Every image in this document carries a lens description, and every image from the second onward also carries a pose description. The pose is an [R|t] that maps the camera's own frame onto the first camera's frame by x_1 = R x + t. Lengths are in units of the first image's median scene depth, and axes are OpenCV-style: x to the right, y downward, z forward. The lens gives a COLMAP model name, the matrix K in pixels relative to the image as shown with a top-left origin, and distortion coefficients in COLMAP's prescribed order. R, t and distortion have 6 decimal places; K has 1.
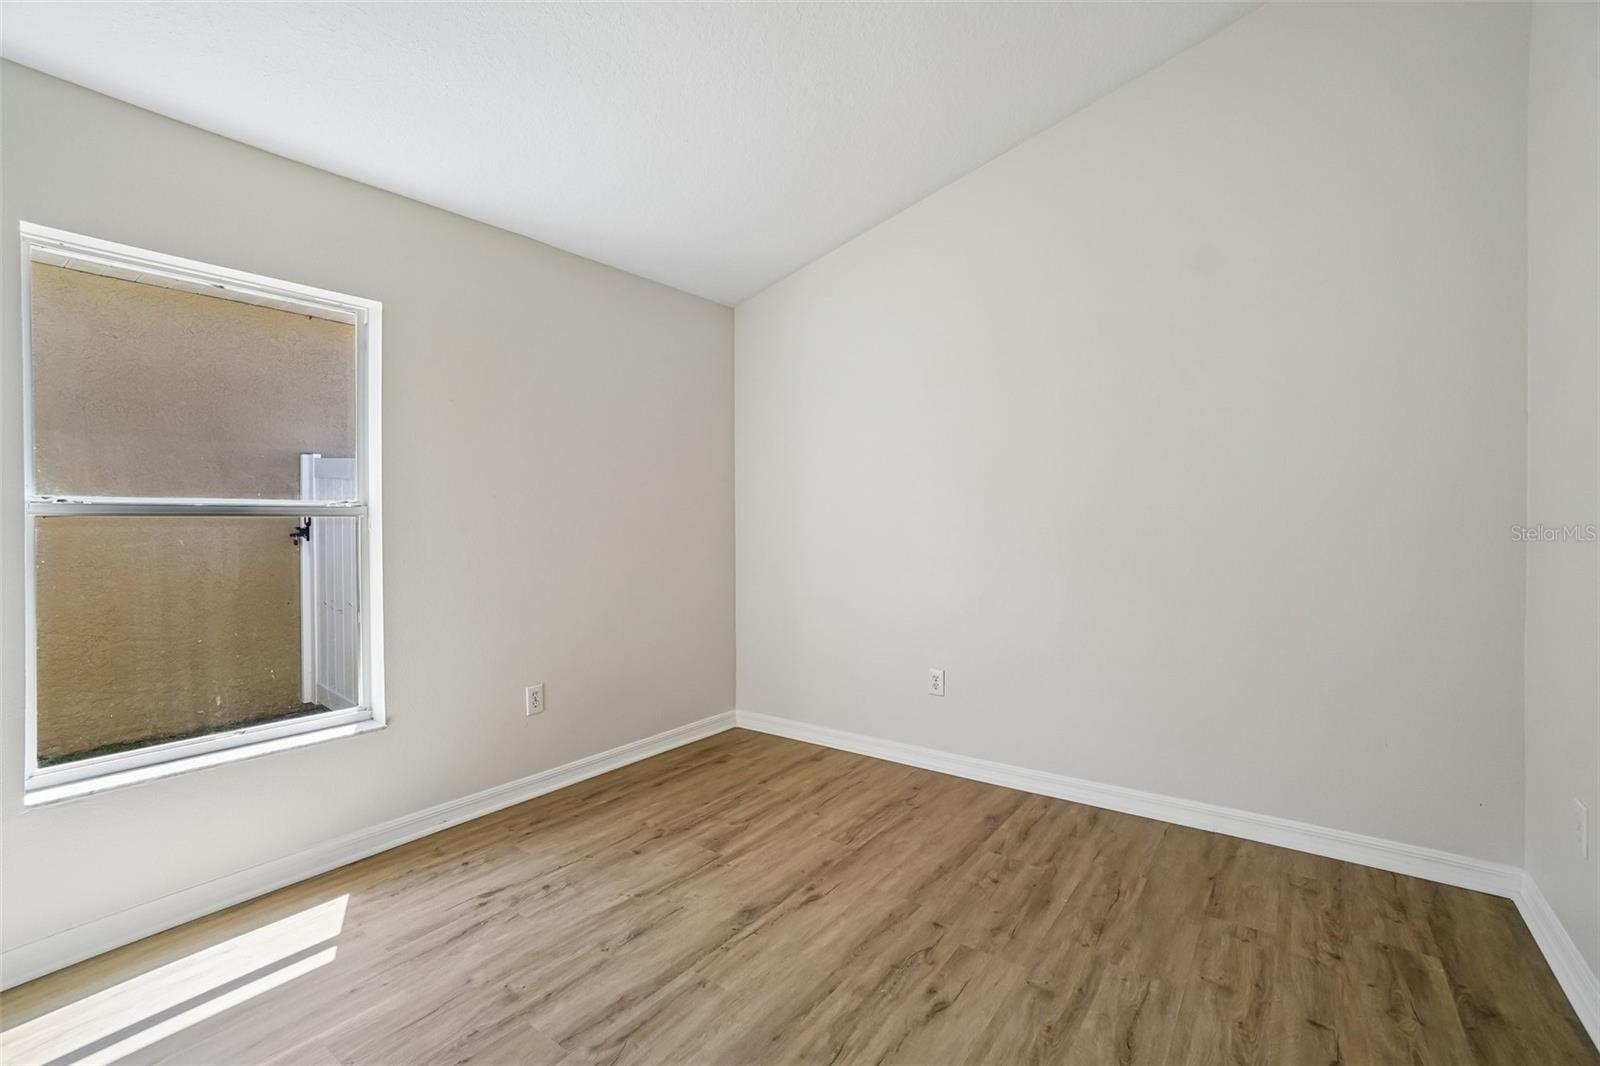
lens RADIAL K [[700.9, 0, 802.7], [0, 700.9, 521.8], [0, 0, 1]] dist [-0.054567, 0.025022]
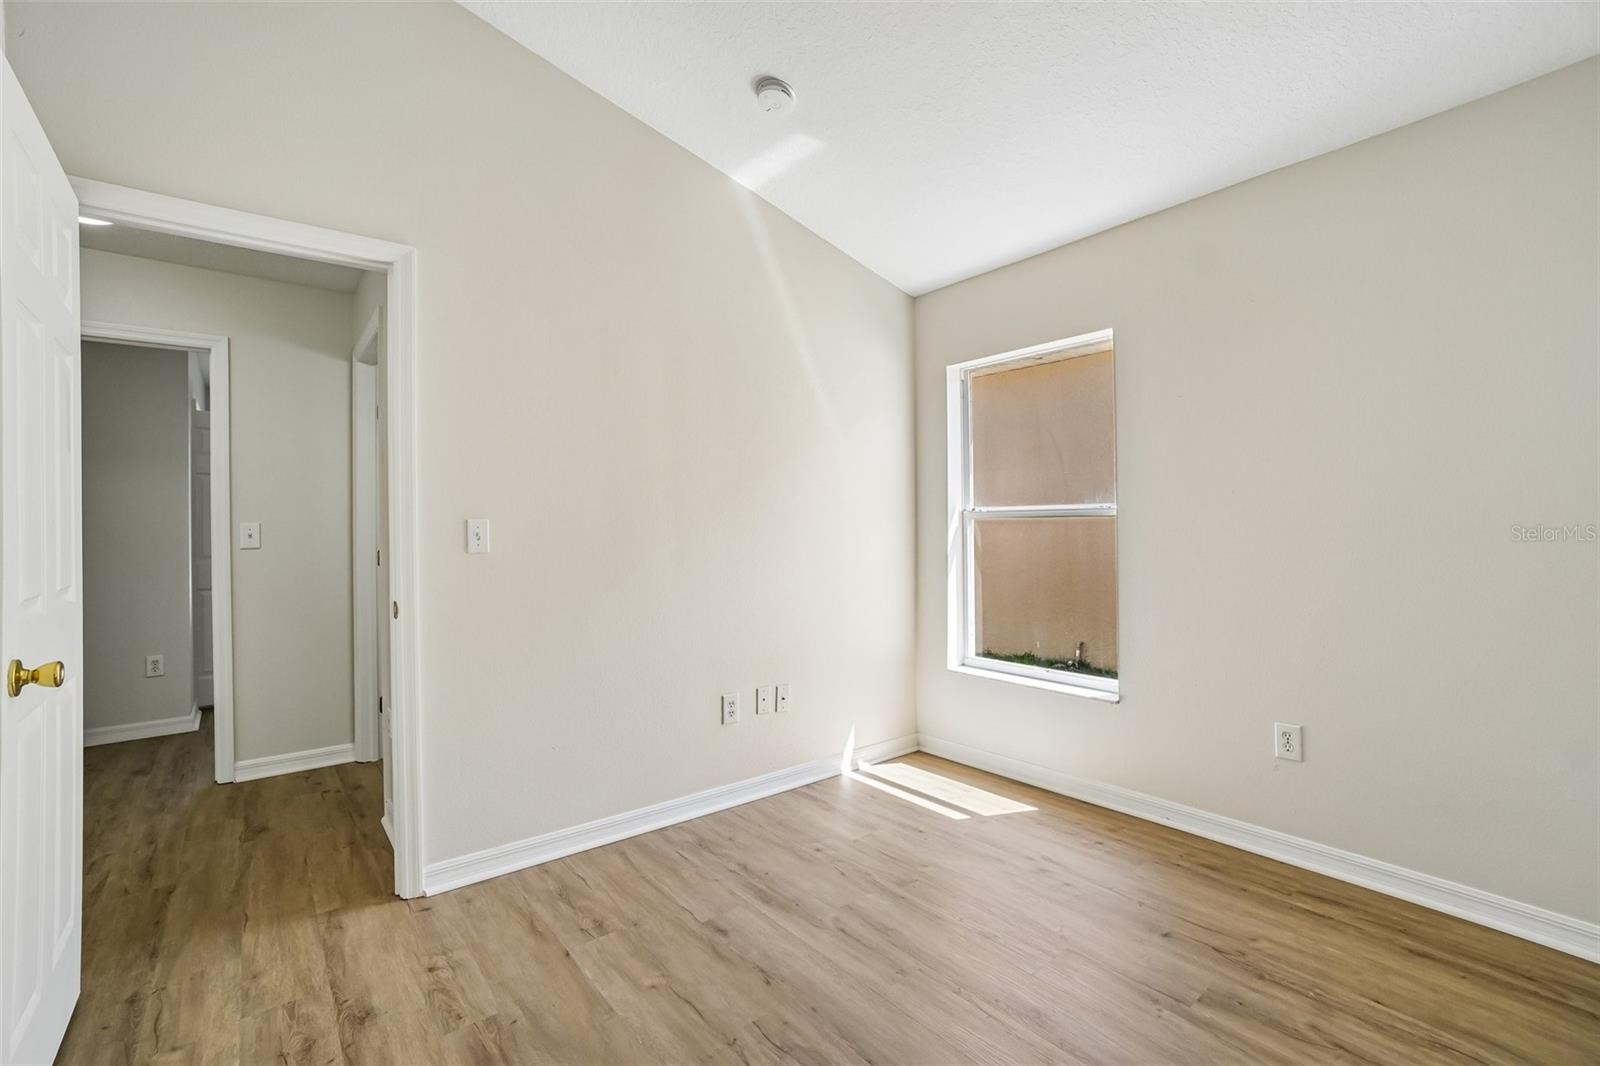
lens RADIAL K [[700.9, 0, 802.7], [0, 700.9, 521.8], [0, 0, 1]] dist [-0.054567, 0.025022]
pose [[-0.252676, 0.003606, -0.967544, 0.626770], [0.009225, 0.999957, 0.001317, -0.005461], [0.967507, -0.008593, -0.252698, 0.791445]]
